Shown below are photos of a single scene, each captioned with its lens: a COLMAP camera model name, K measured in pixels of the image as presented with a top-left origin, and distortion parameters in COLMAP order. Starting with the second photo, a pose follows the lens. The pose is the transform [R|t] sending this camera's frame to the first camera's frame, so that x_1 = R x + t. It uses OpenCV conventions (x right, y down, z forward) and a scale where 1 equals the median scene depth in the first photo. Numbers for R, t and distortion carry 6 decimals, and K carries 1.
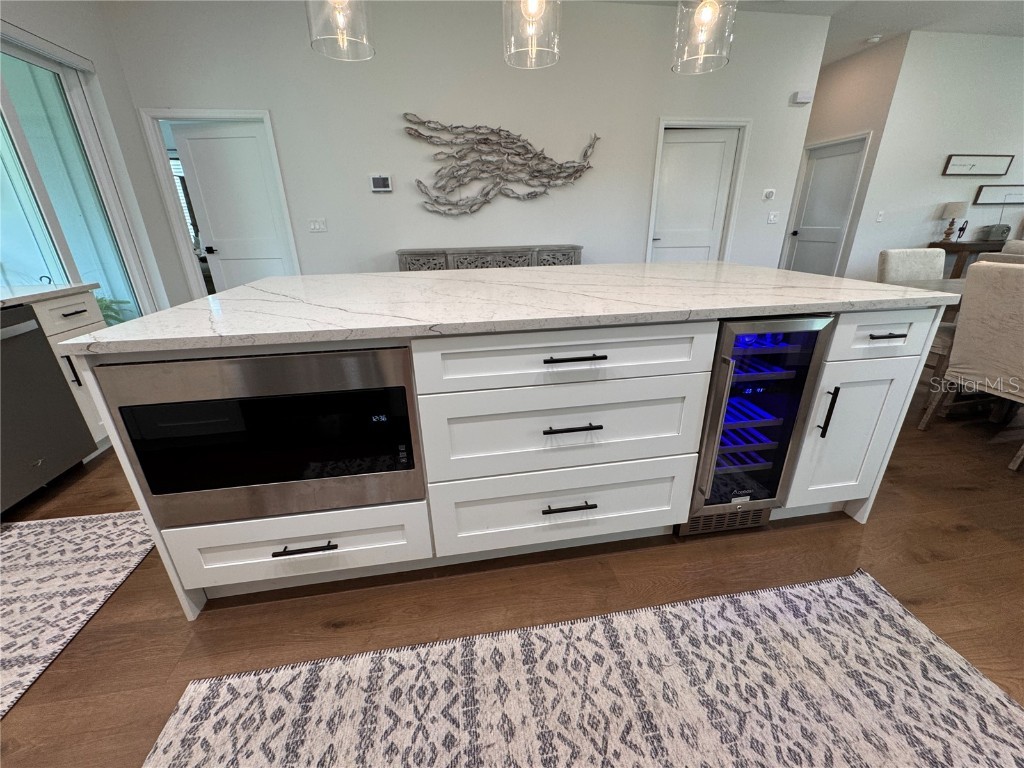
lens RADIAL K [[408.6, 0, 512.0], [0, 408.6, 384.0], [0, 0, 1]] dist [-0.003333, -0.000215]
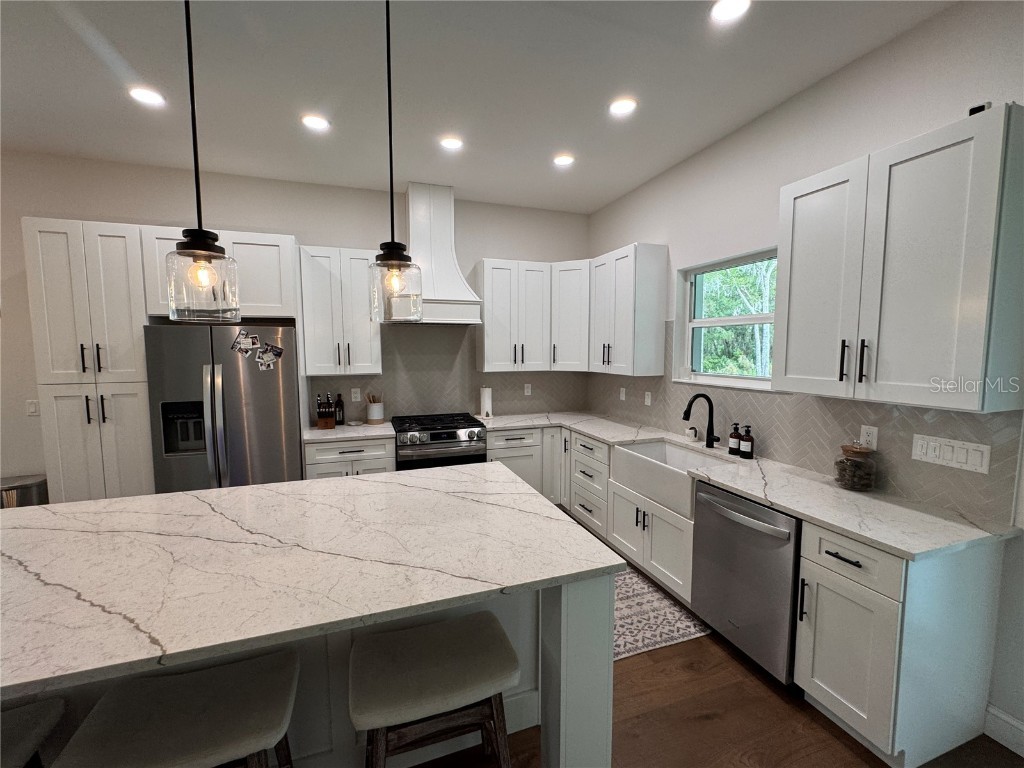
lens RADIAL K [[429.8, 0, 513.8], [0, 429.8, 384.1], [0, 0, 1]] dist [-0.003189, -0.000313]
pose [[-0.982305, 0.036204, -0.183757, -0.178898], [-0.050461, 0.893697, 0.445825, -0.433834], [0.180363, 0.447209, -0.876056, 0.786928]]
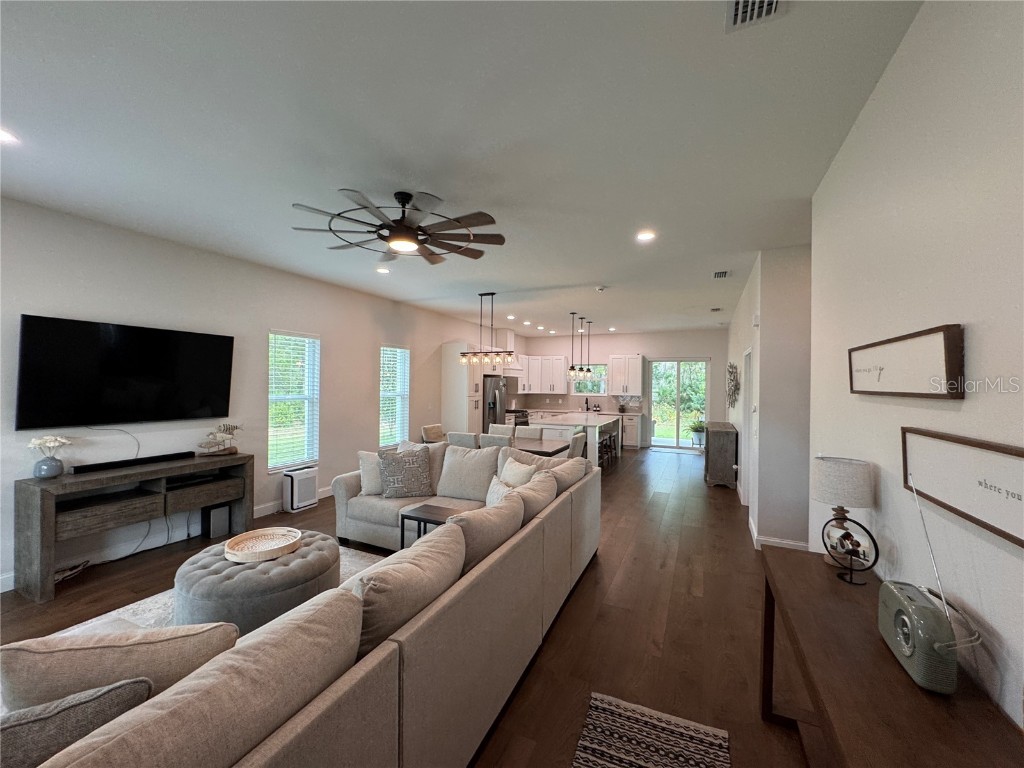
lens RADIAL K [[408.6, 0, 512.0], [0, 408.6, 384.0], [0, 0, 1]] dist [-0.003333, -0.000215]
pose [[-0.558160, 0.010457, -0.829668, 2.093347], [-0.310014, 0.924876, 0.220219, -0.664302], [0.769642, 0.380126, -0.512987, 1.239635]]
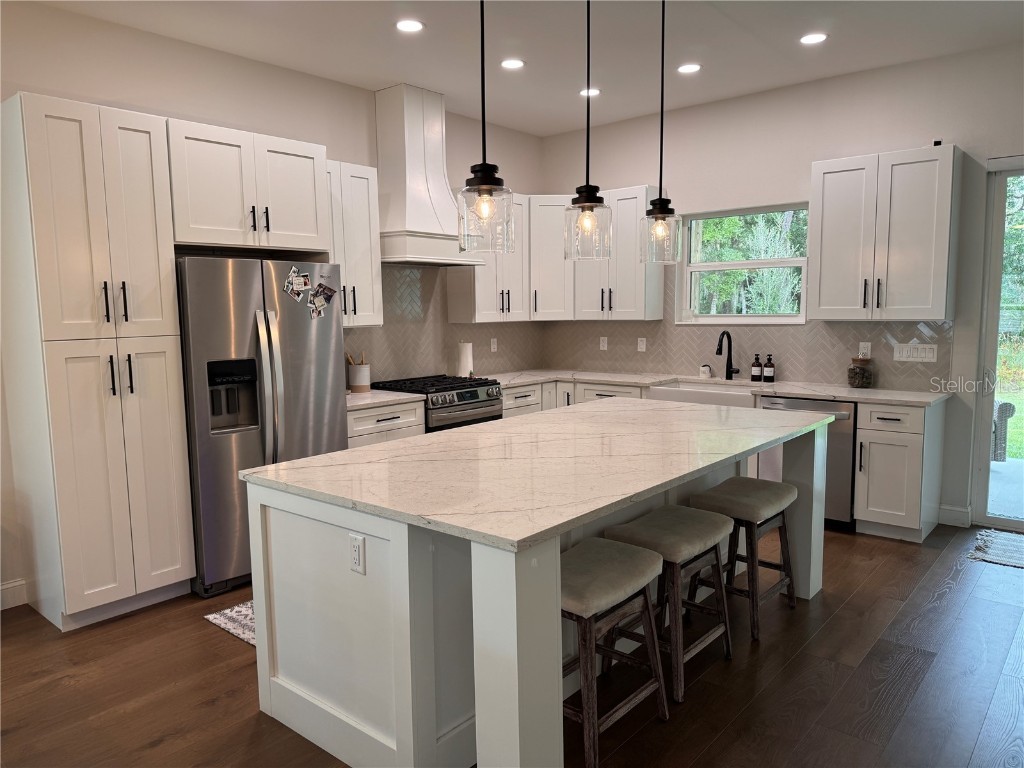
lens RADIAL K [[711.8, 0, 512.0], [0, 711.8, 384.0], [0, 0, 1]] dist [0.127869, -0.207503]
pose [[-0.758039, 0.099817, -0.644526, 0.609400], [-0.216819, 0.893447, 0.393372, -0.470156], [0.615115, 0.437937, -0.655625, 0.907324]]
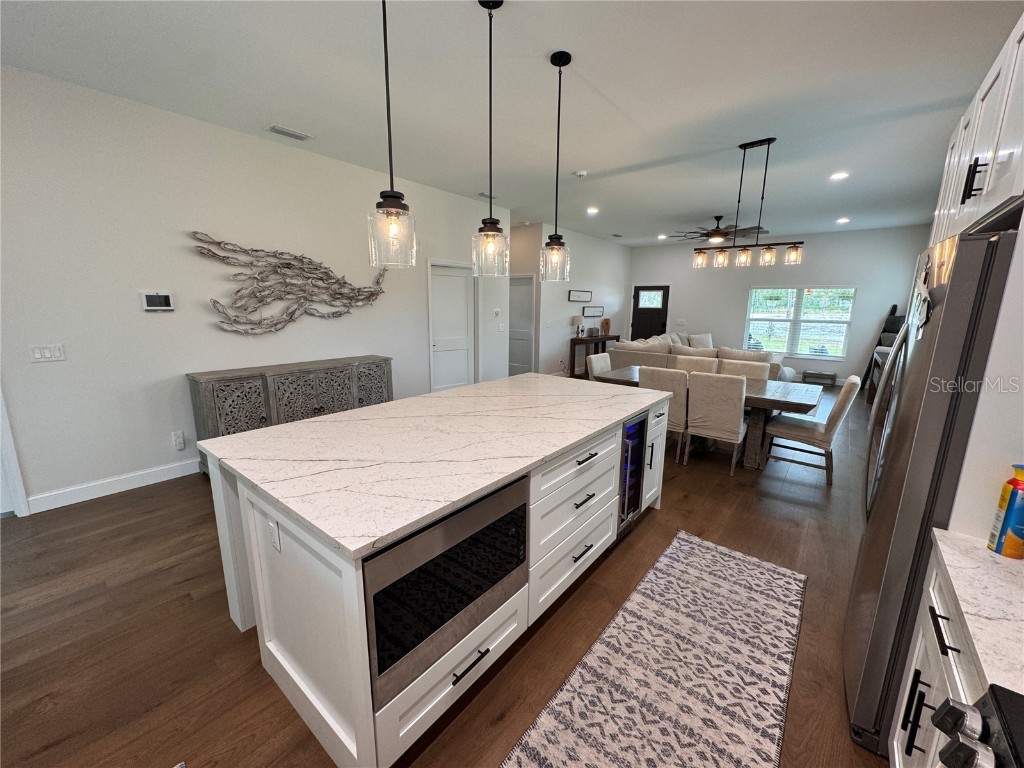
lens RADIAL K [[408.6, 0, 512.0], [0, 408.6, 384.0], [0, 0, 1]] dist [-0.003333, -0.000215]
pose [[0.742247, -0.104292, 0.661961, -0.366213], [0.225164, 0.969199, -0.099776, -0.081282], [-0.631166, 0.223108, 0.742868, -0.049167]]
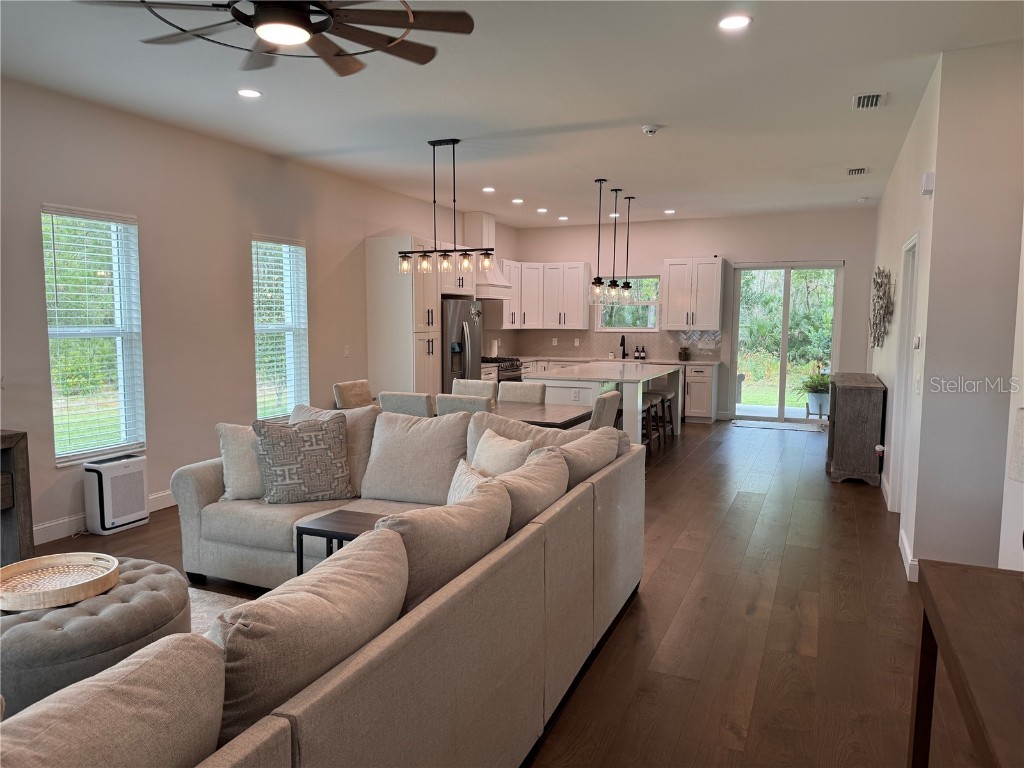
lens RADIAL K [[711.8, 0, 512.0], [0, 711.8, 384.0], [0, 0, 1]] dist [0.127869, -0.207503]
pose [[-0.535973, 0.092227, -0.839182, 2.086482], [-0.309976, 0.903090, 0.297227, -0.643176], [0.785269, 0.419432, -0.455444, 1.247958]]
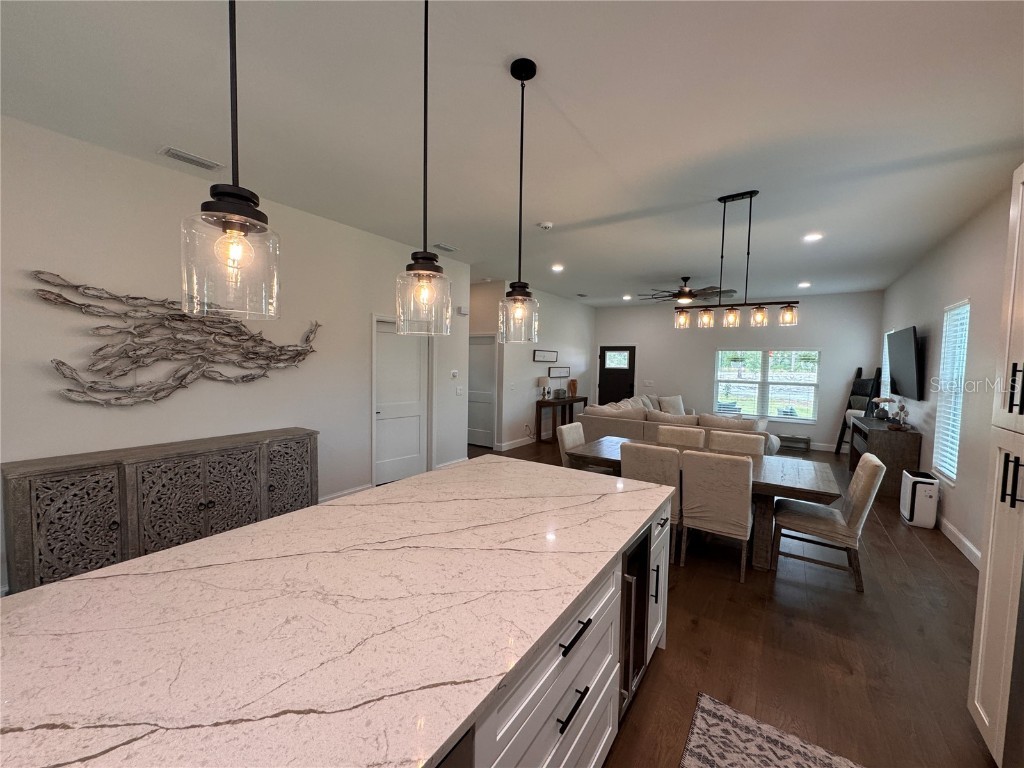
lens RADIAL K [[407.4, 0, 512.0], [0, 407.4, 384.0], [0, 0, 1]] dist [-0.003340, -0.000093]
pose [[0.681857, -0.010146, 0.731415, -0.214192], [0.241170, 0.947113, -0.211692, -0.148174], [-0.690585, 0.320739, 0.648243, 0.073428]]
